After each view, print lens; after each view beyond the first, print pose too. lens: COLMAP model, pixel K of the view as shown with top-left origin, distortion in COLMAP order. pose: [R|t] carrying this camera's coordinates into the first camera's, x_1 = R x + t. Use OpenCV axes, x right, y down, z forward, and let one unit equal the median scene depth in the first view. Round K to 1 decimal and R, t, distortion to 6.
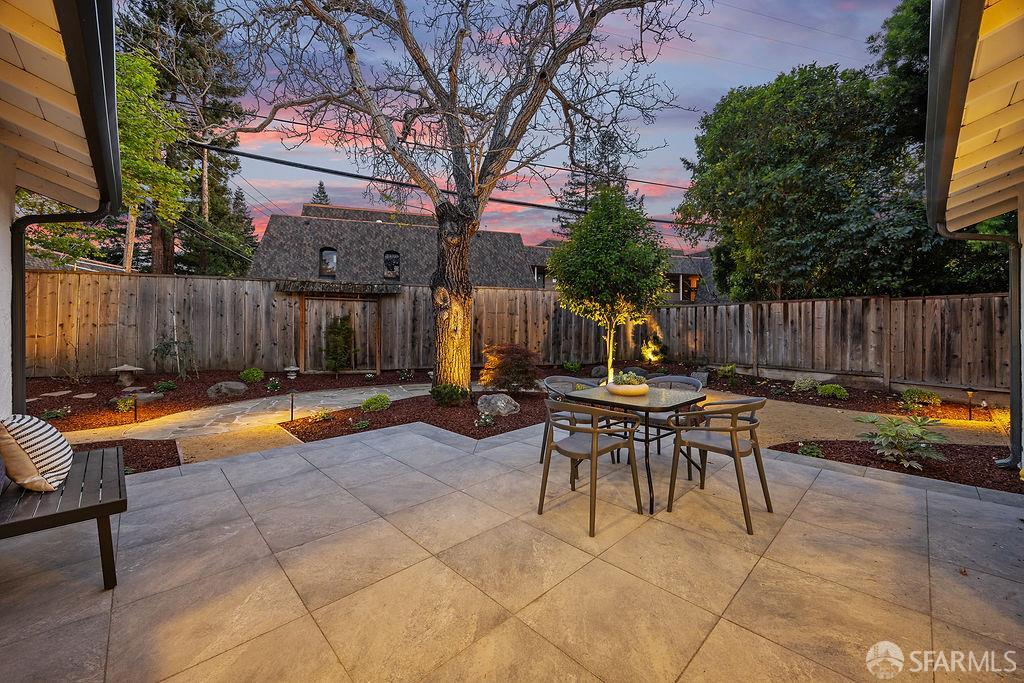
lens RADIAL K [[384.8, 0, 513.7], [0, 384.8, 337.5], [0, 0, 1]] dist [-0.005212, -0.000065]
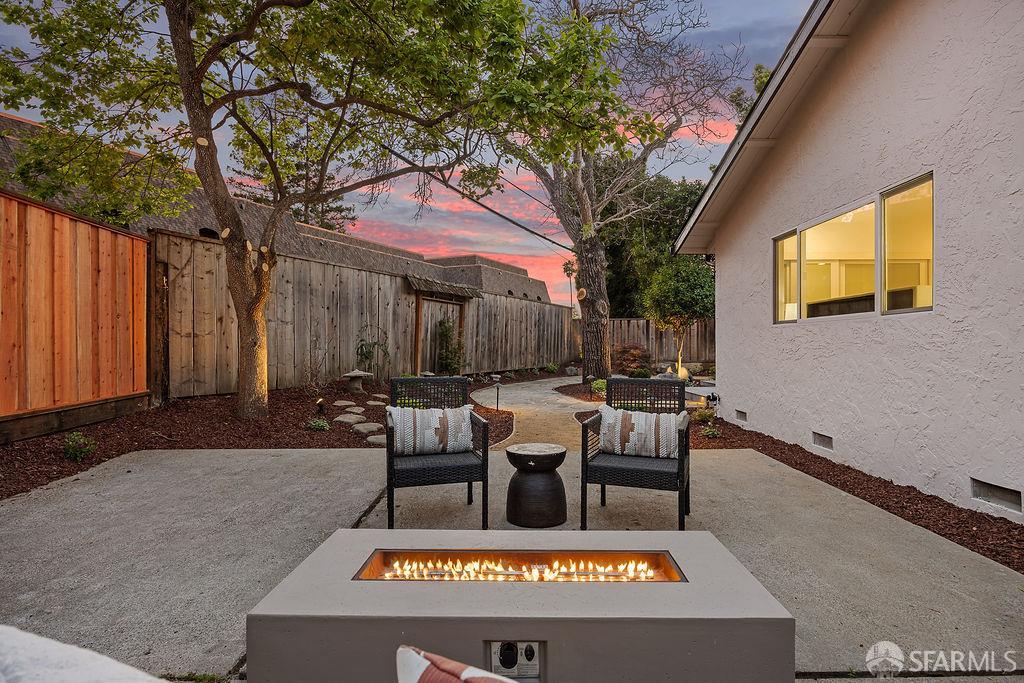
lens RADIAL K [[529.7, 0, 512.0], [0, 529.7, 341.5], [0, 0, 1]] dist [0.000237, 0.000001]
pose [[0.704096, 0.002282, 0.710101, -1.169024], [0.021479, 0.999469, -0.024509, 0.033919], [-0.709780, 0.032509, 0.703673, -0.038761]]
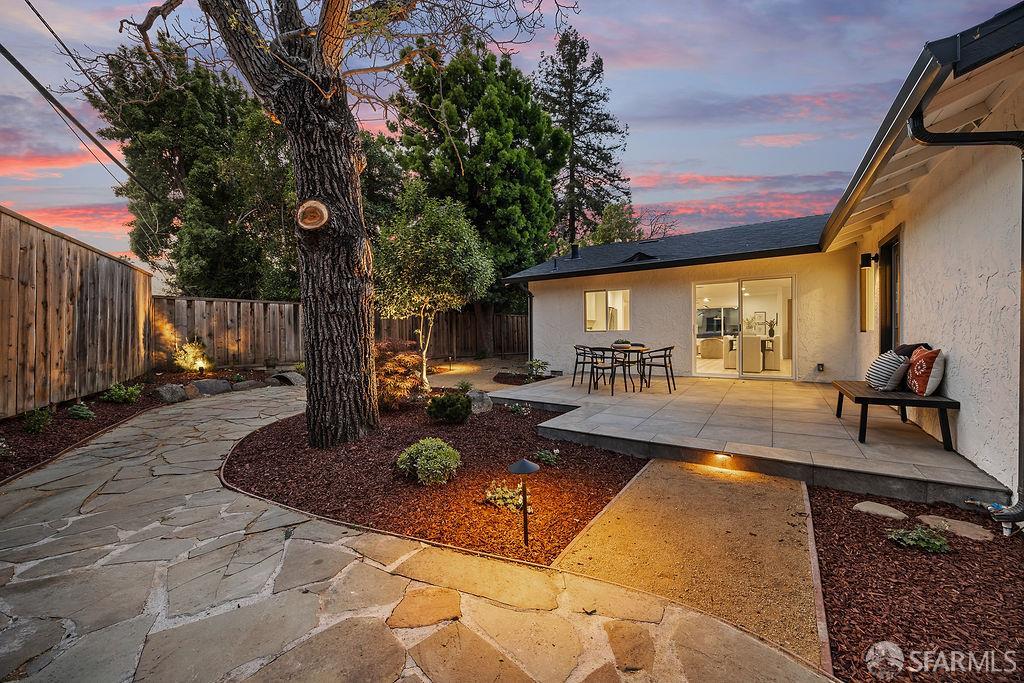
lens RADIAL K [[384.8, 0, 513.7], [0, 384.8, 337.5], [0, 0, 1]] dist [-0.005212, -0.000065]
pose [[-0.201594, -0.010552, 0.979412, -0.535268], [0.033439, 0.999285, 0.017649, 0.005519], [-0.978898, 0.036309, -0.201097, 0.626746]]
